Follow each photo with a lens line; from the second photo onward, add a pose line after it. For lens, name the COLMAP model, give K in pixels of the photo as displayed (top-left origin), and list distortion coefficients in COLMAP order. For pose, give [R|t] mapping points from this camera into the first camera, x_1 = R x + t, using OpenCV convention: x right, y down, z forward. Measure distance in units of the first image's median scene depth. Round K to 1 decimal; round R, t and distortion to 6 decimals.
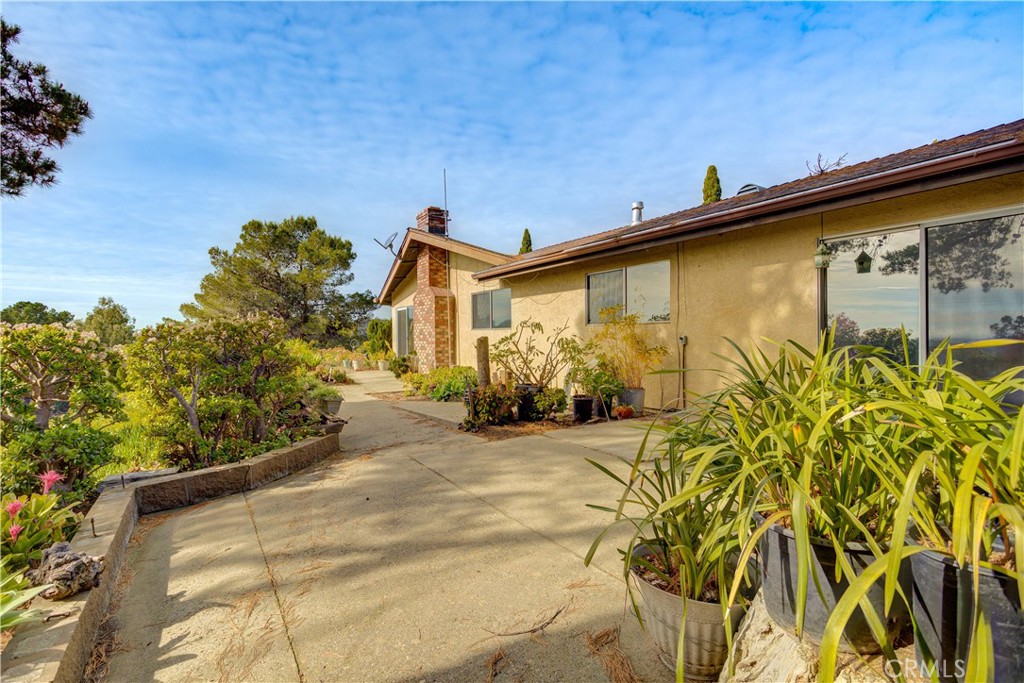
lens RADIAL K [[496.1, 0, 512.2], [0, 496.1, 342.3], [0, 0, 1]] dist [-0.011538, 0.002160]
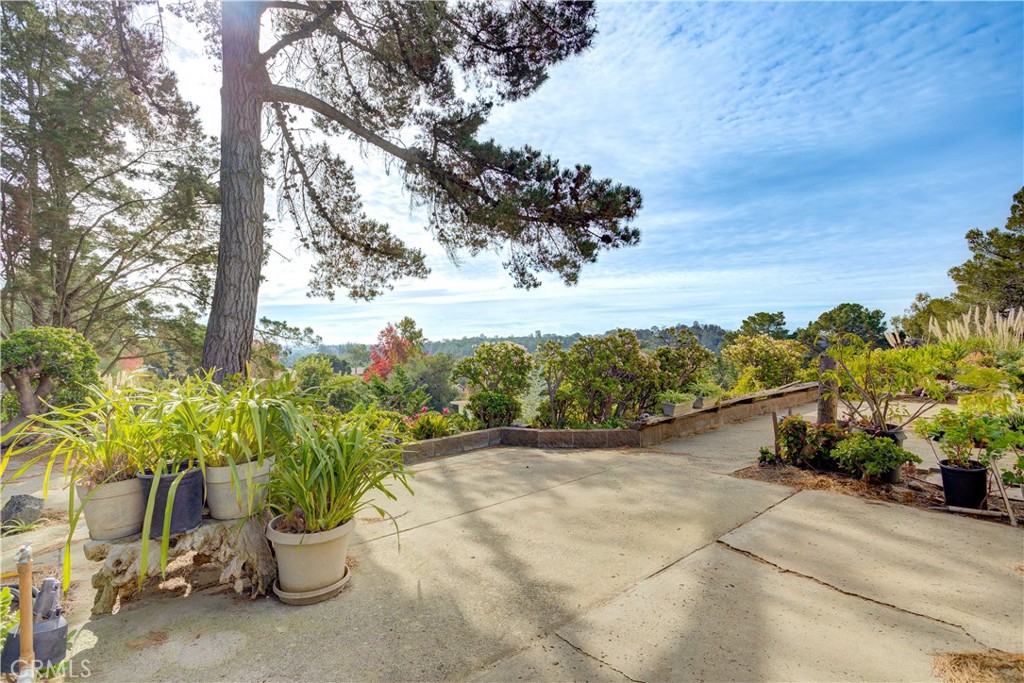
lens RADIAL K [[496.1, 0, 512.8], [0, 496.1, 340.8], [0, 0, 1]] dist [-0.011538, 0.002160]
pose [[0.116032, 0.012237, -0.993170, 0.152247], [-0.002946, 0.999924, 0.011976, -0.007851], [0.993241, 0.001536, 0.116059, 0.108453]]
